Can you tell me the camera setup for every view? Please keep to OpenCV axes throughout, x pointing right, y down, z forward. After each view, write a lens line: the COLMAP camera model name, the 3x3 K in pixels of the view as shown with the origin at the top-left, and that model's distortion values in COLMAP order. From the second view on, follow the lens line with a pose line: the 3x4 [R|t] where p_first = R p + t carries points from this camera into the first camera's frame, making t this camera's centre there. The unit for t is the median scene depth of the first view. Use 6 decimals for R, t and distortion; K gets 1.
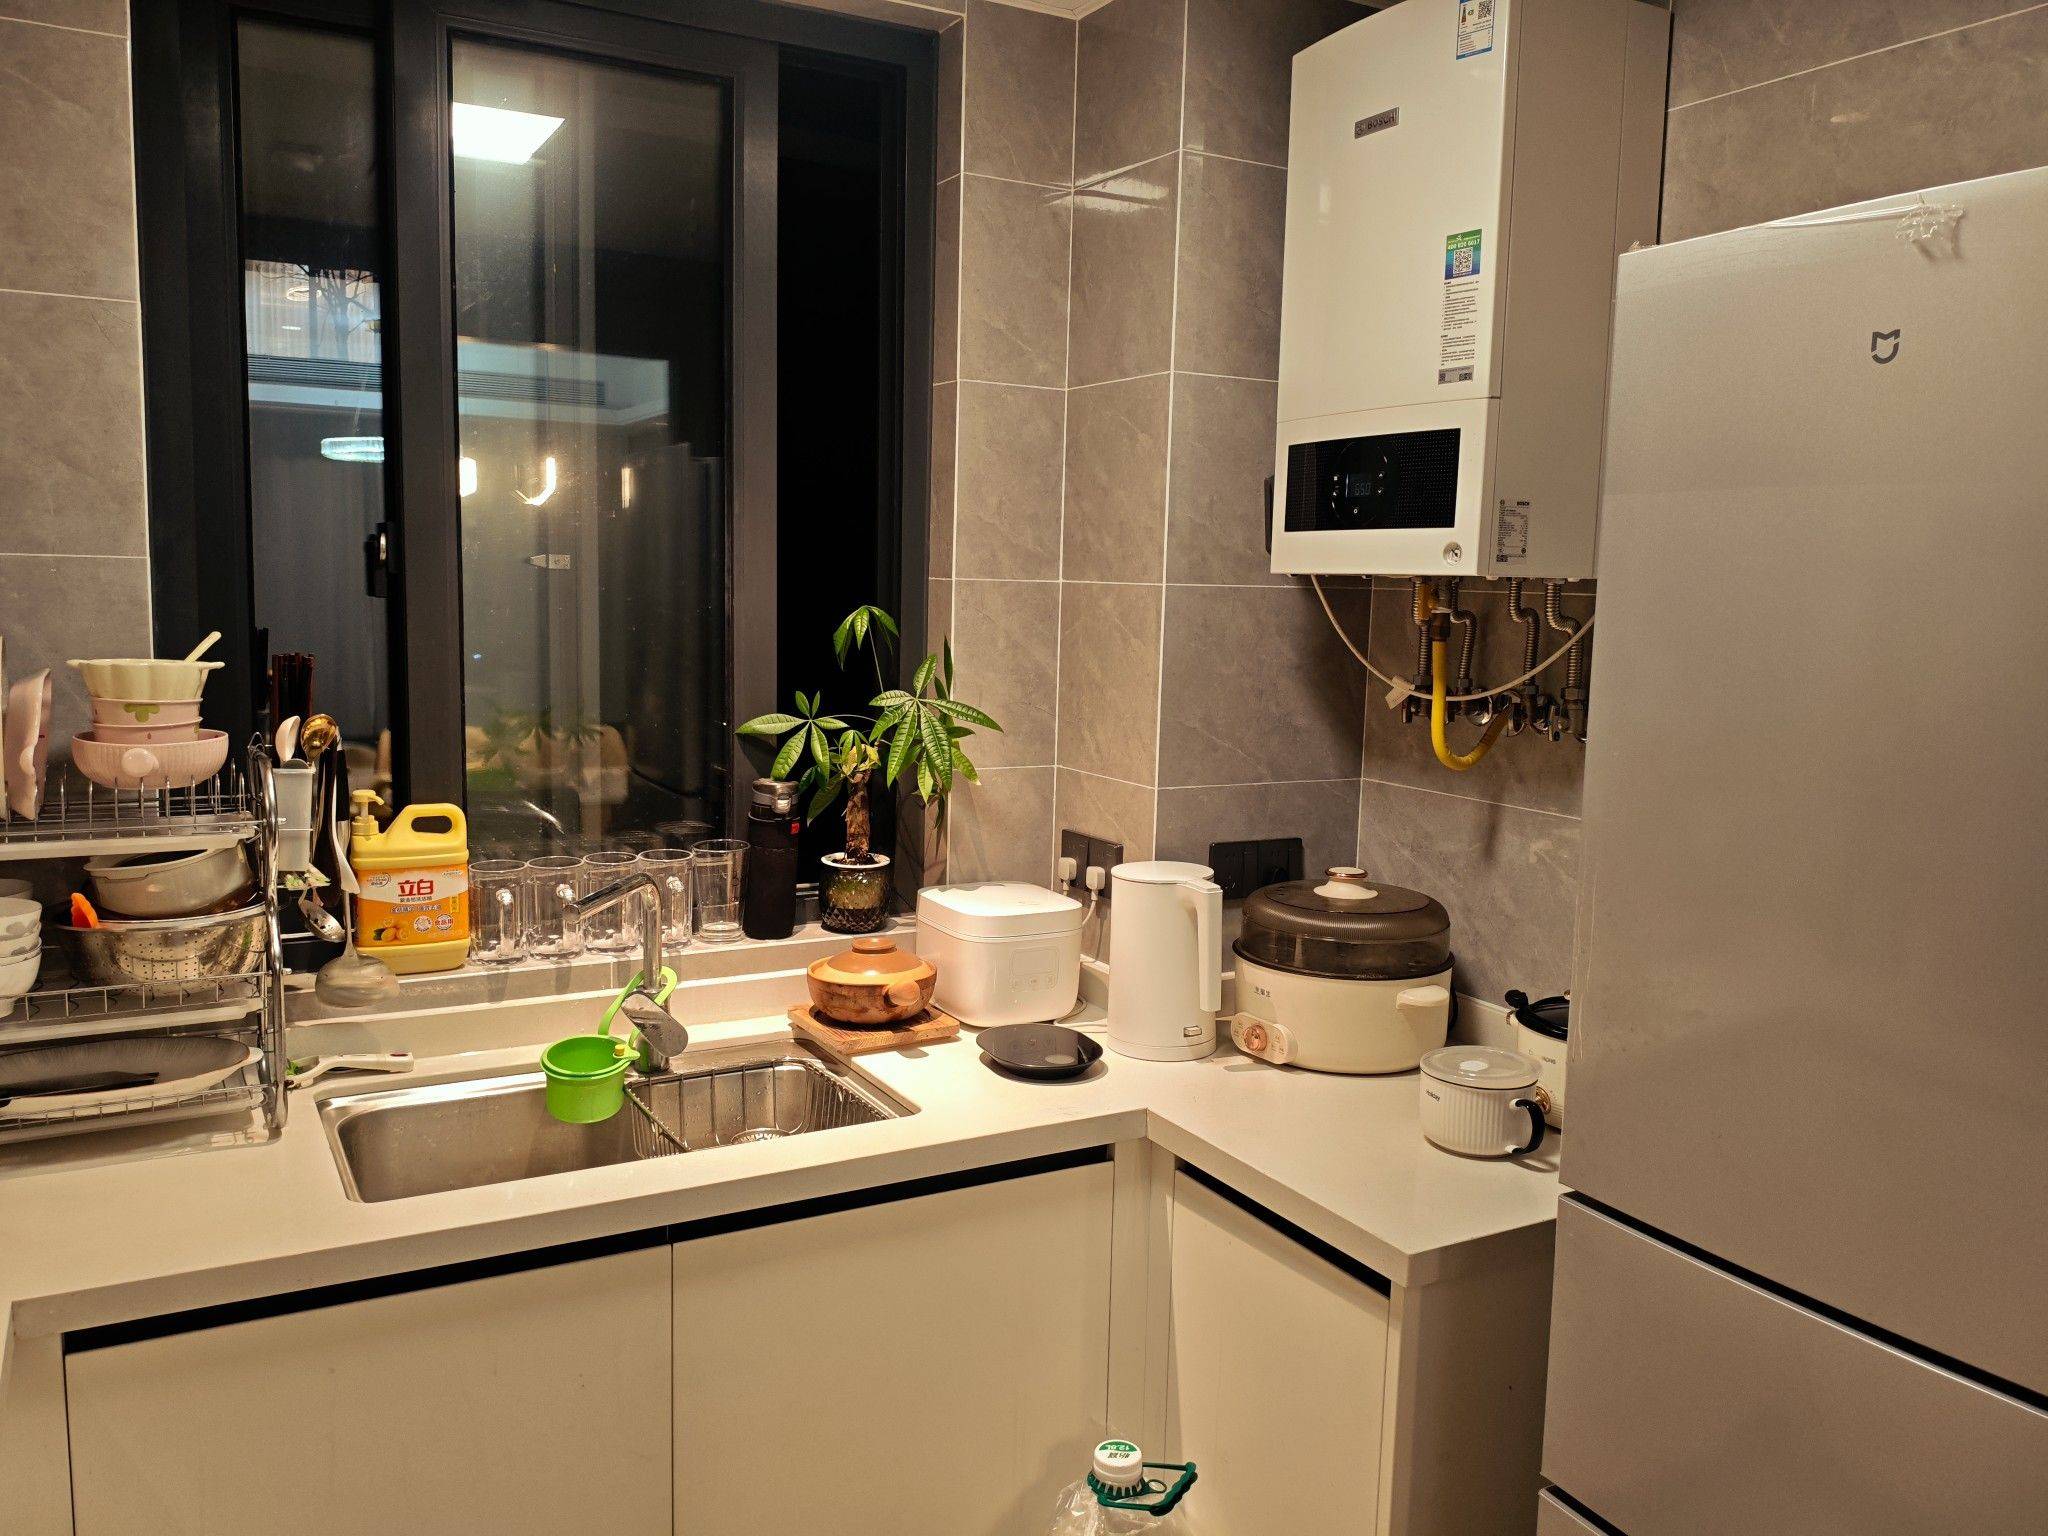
lens RADIAL K [[1583.0, 0, 1029.1], [0, 1583.0, 775.3], [0, 0, 1]] dist [0.035006, -0.030449]
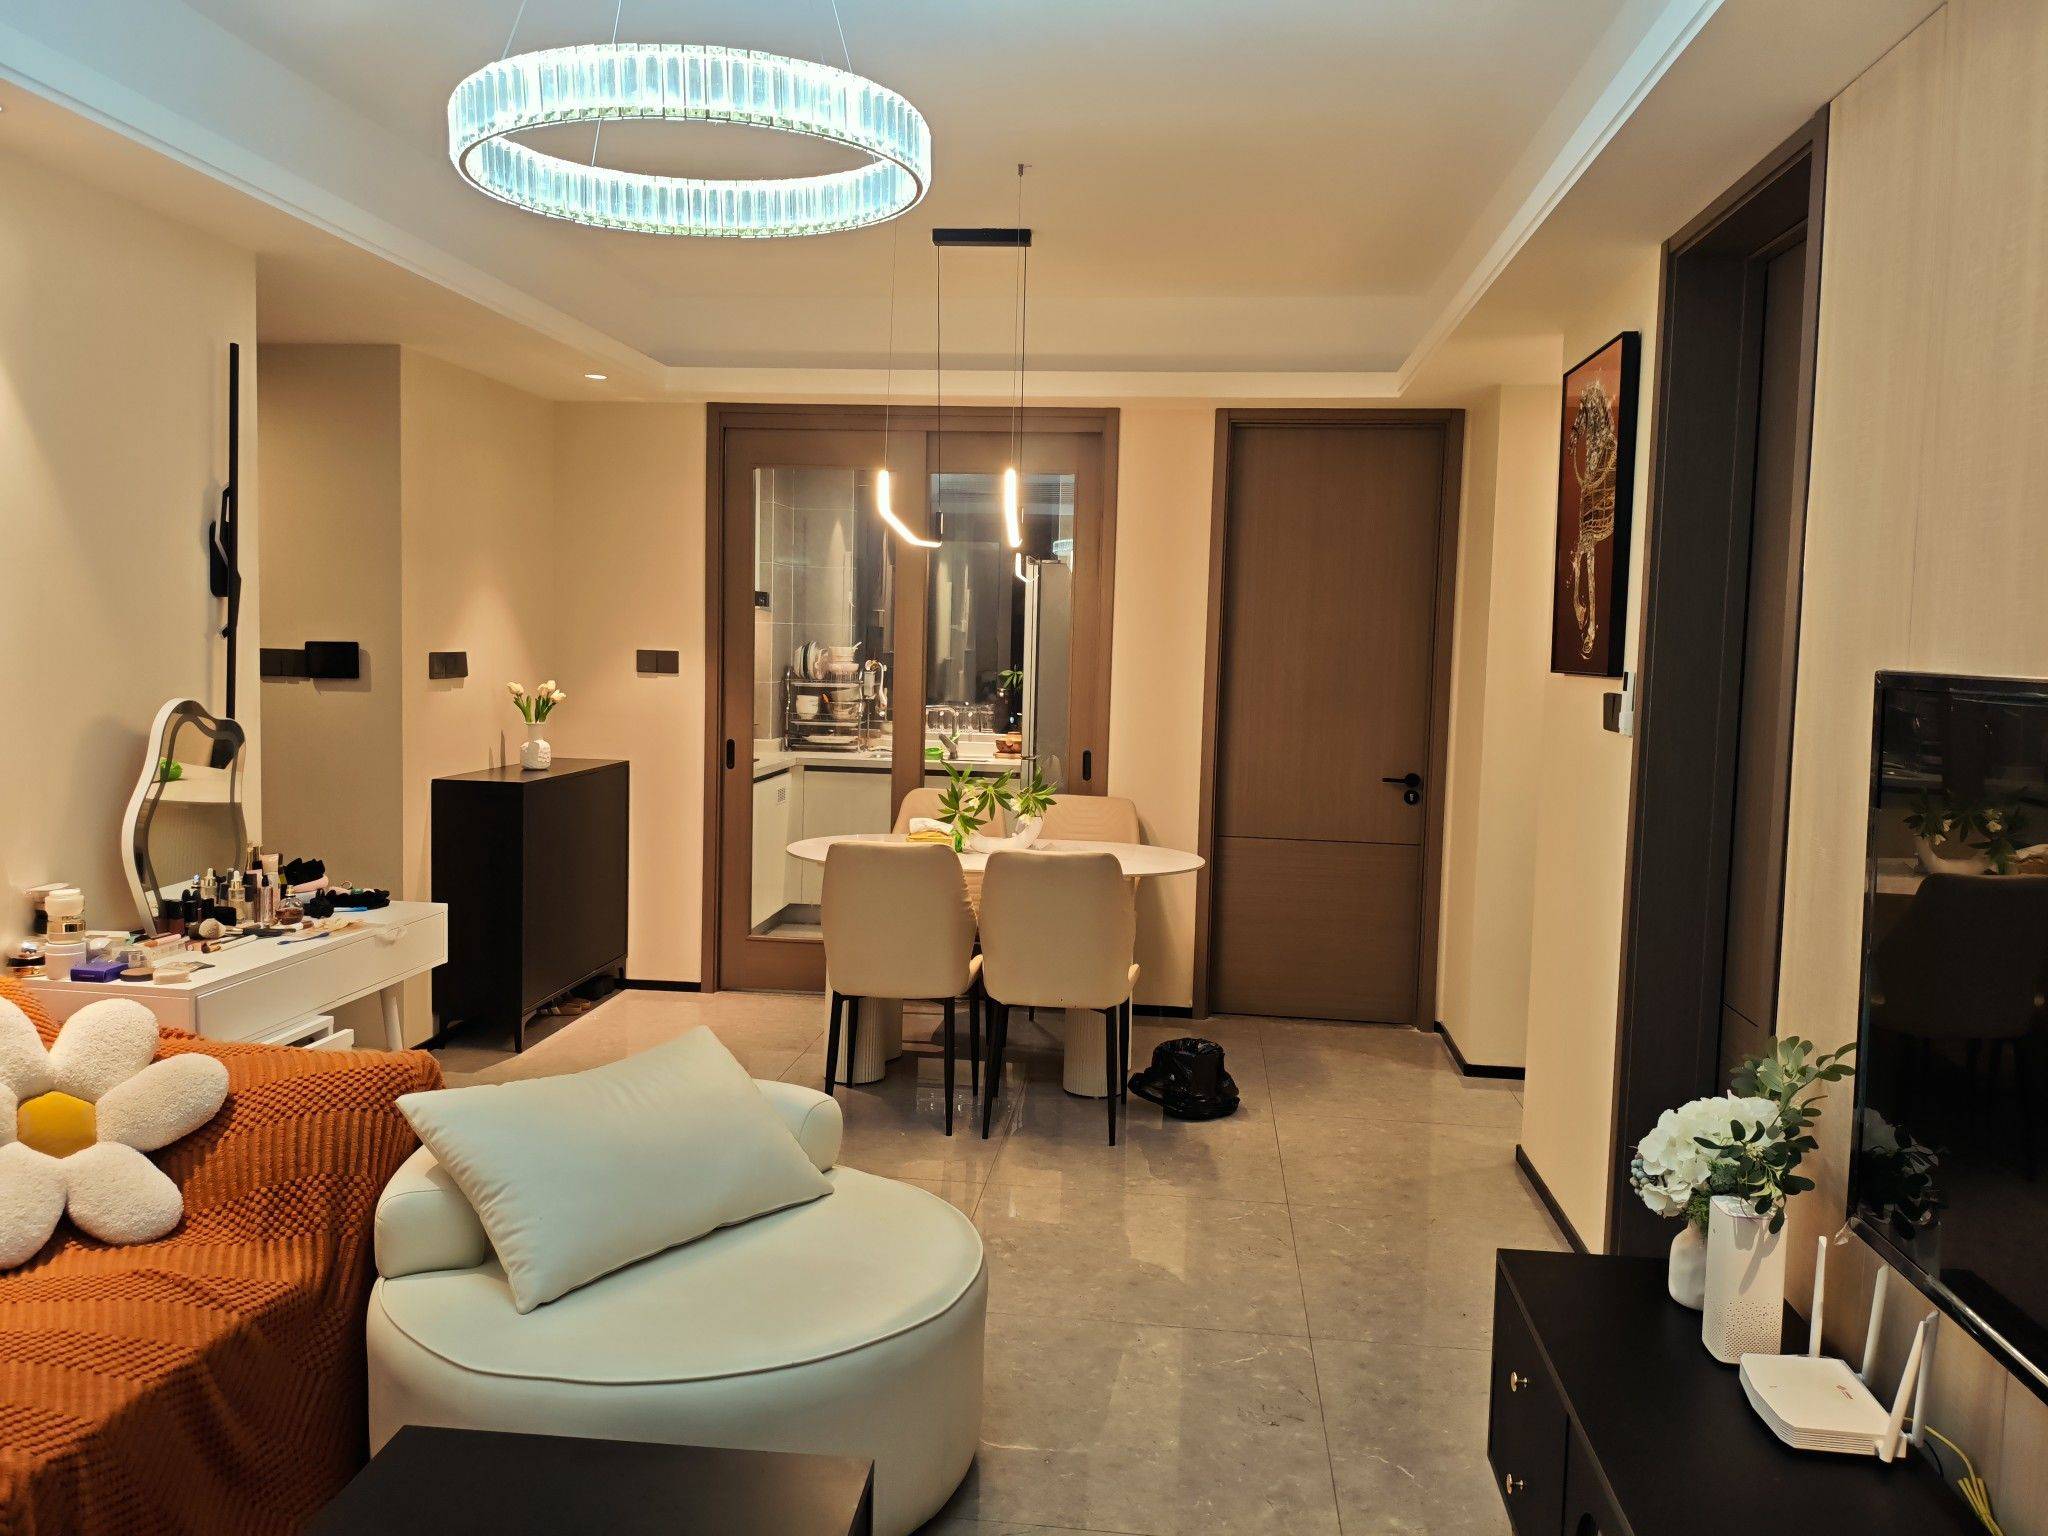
lens RADIAL K [[1583.0, 0, 1020.5], [0, 1583.0, 766.6], [0, 0, 1]] dist [0.035006, -0.030449]
pose [[0.811856, 0.045978, -0.582045, 2.117687], [-0.080596, 0.996176, -0.033727, 0.320560], [0.578269, 0.074292, 0.812457, -1.996246]]
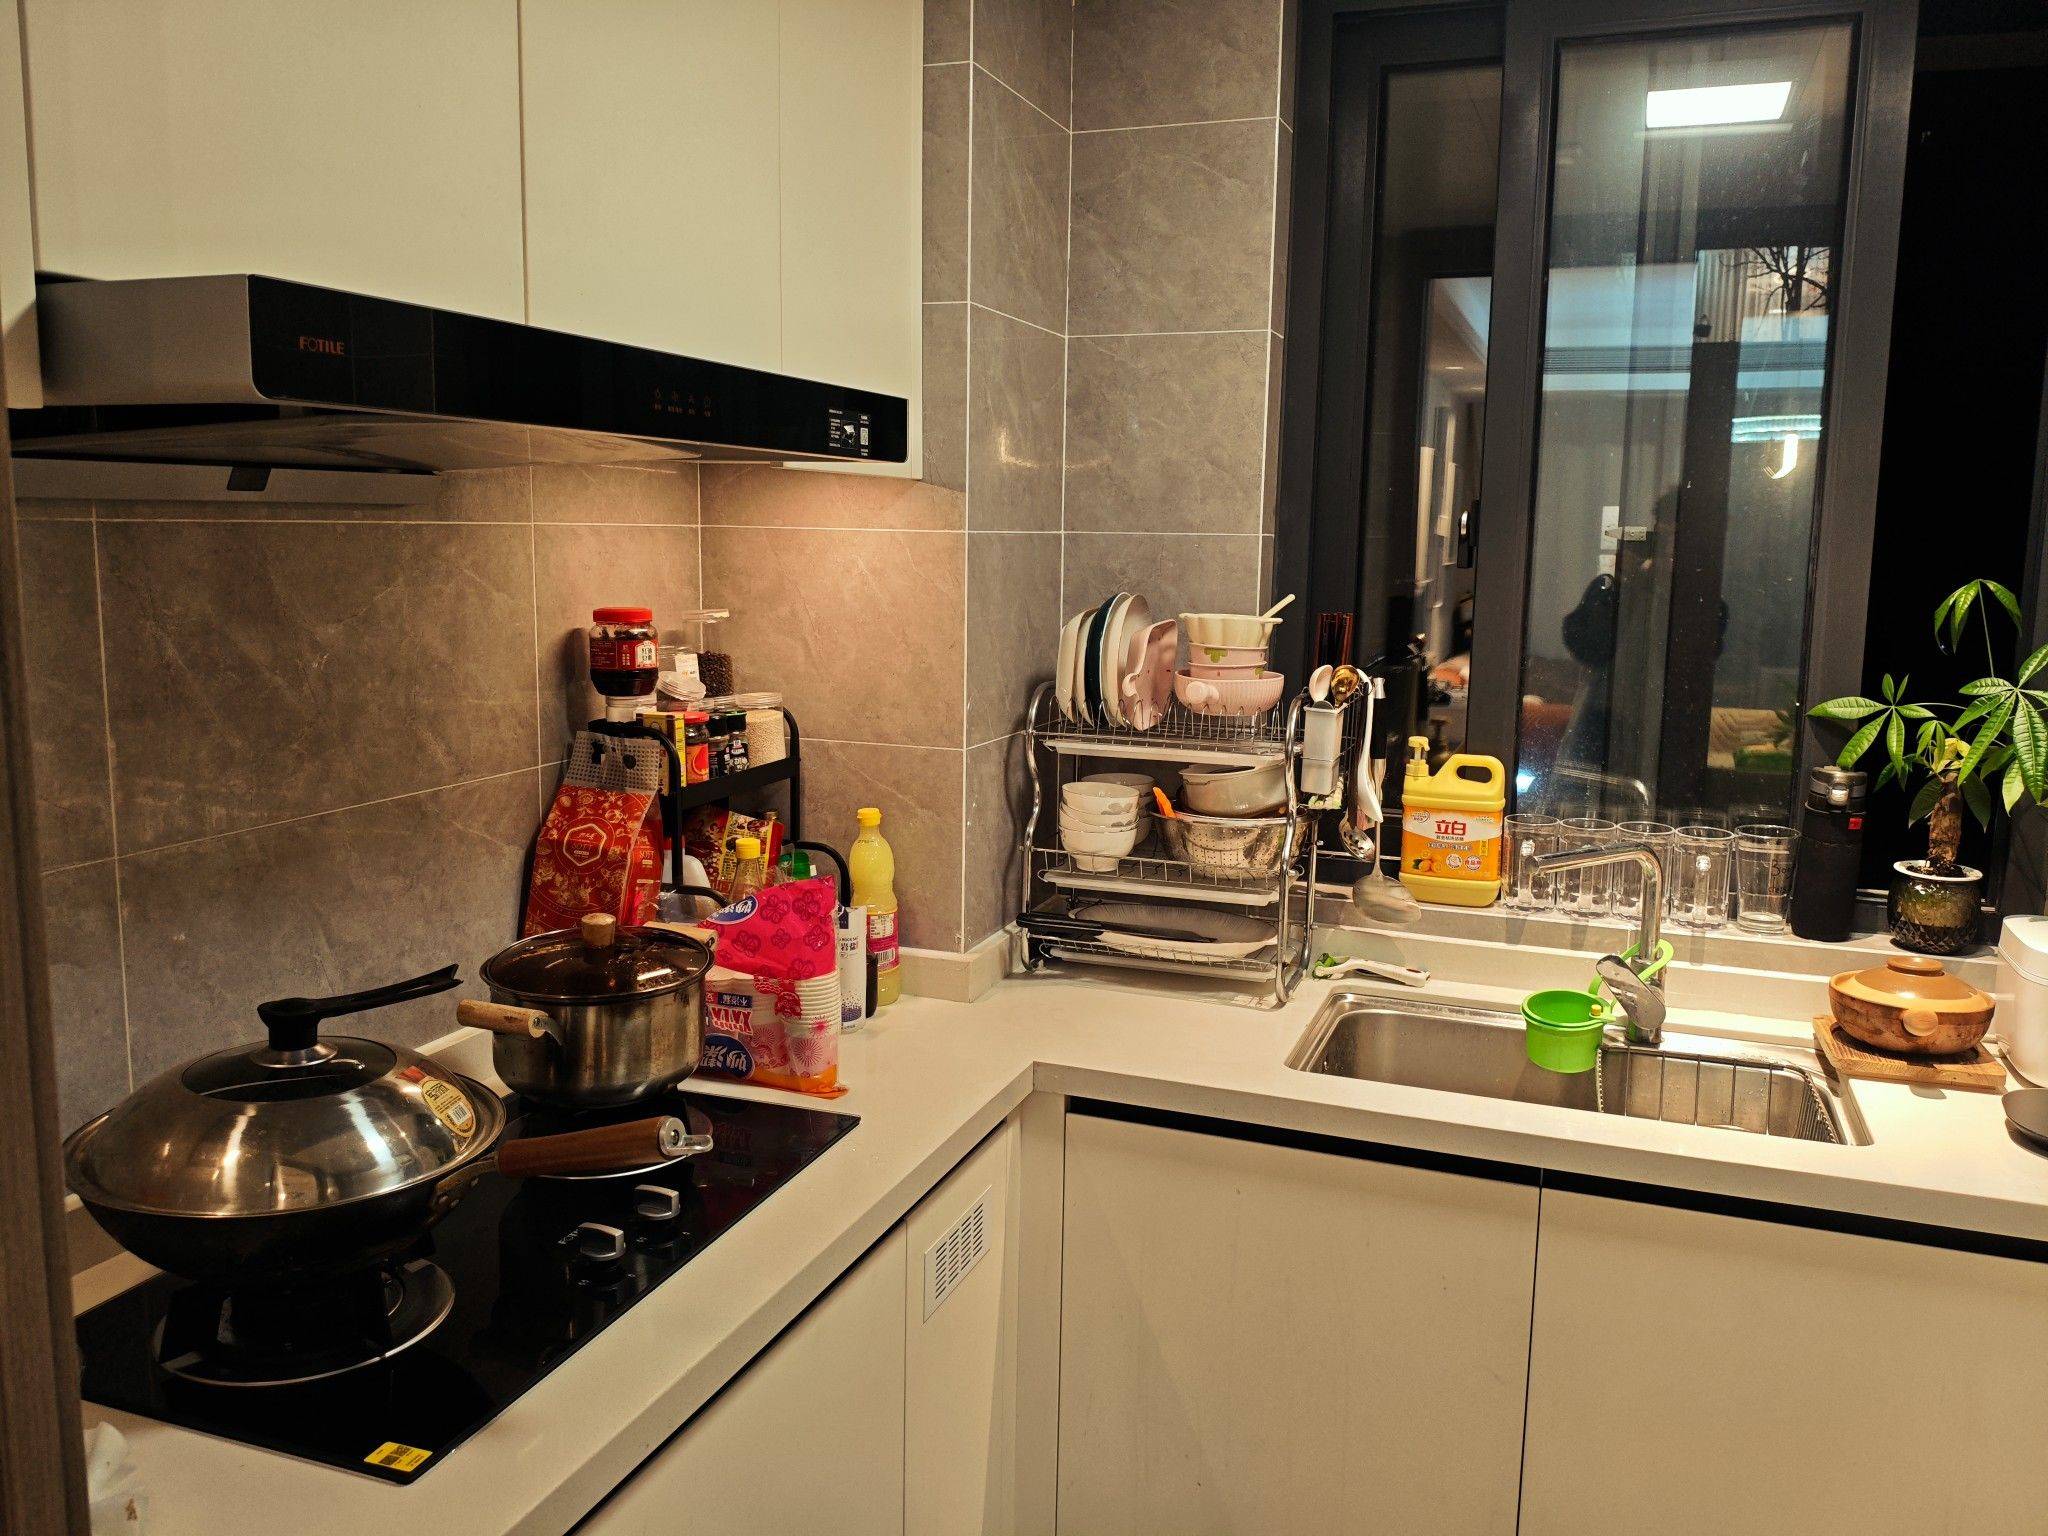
lens RADIAL K [[1583.0, 0, 1012.8], [0, 1583.0, 763.6], [0, 0, 1]] dist [0.035006, -0.030449]
pose [[0.642386, 0.098710, -0.759997, 0.258709], [-0.095513, 0.994251, 0.048403, 0.001272], [0.760406, 0.041496, 0.648121, 0.042608]]
